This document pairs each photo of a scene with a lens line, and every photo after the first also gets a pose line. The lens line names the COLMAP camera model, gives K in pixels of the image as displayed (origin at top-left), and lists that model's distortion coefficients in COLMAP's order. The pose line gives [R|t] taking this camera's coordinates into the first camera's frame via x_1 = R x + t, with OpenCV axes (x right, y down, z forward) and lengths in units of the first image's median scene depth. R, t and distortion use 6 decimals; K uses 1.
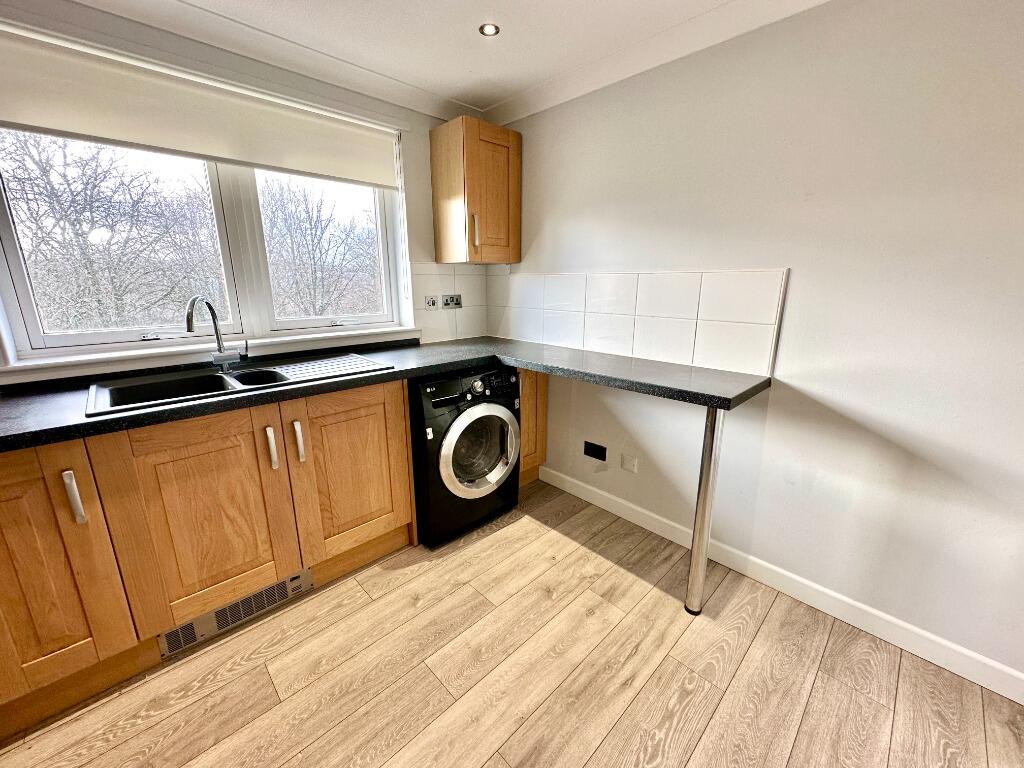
lens RADIAL K [[409.7, 0, 511.8], [0, 409.7, 388.6], [0, 0, 1]] dist [0.002534, 0.000450]
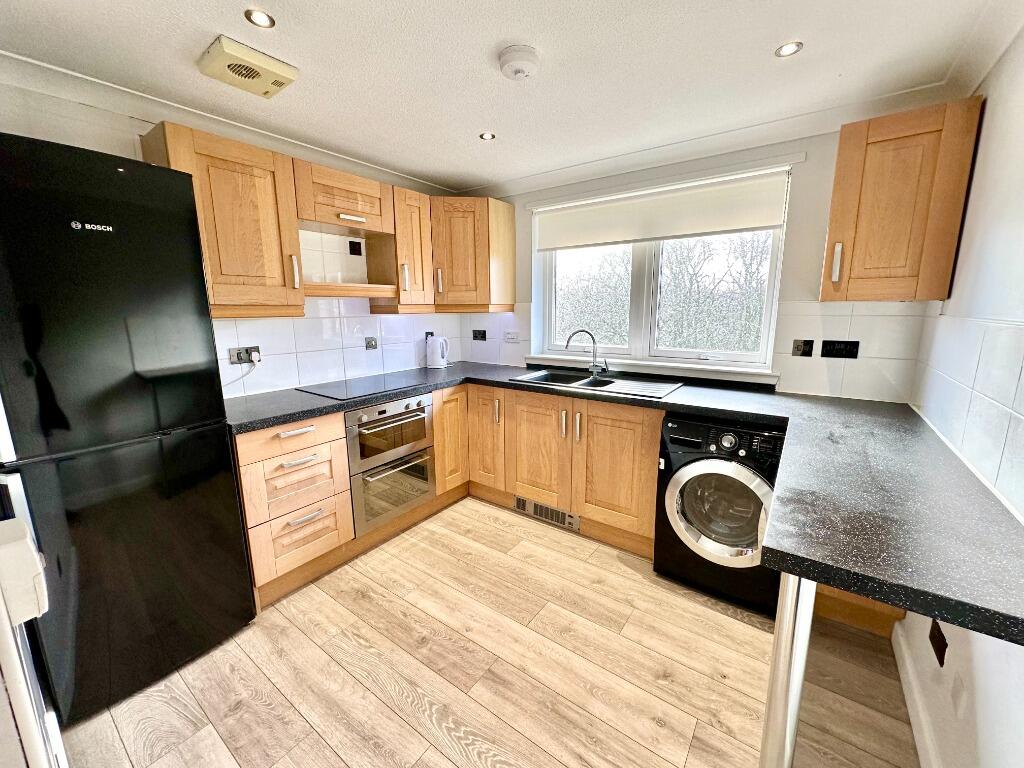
lens RADIAL K [[409.7, 0, 509.0], [0, 409.7, 390.4], [0, 0, 1]] dist [0.002534, 0.000450]
pose [[0.165695, 0.194479, -0.966811, 0.790062], [-0.246160, 0.957486, 0.150415, -0.148380], [0.954961, 0.213068, 0.206523, 0.373595]]
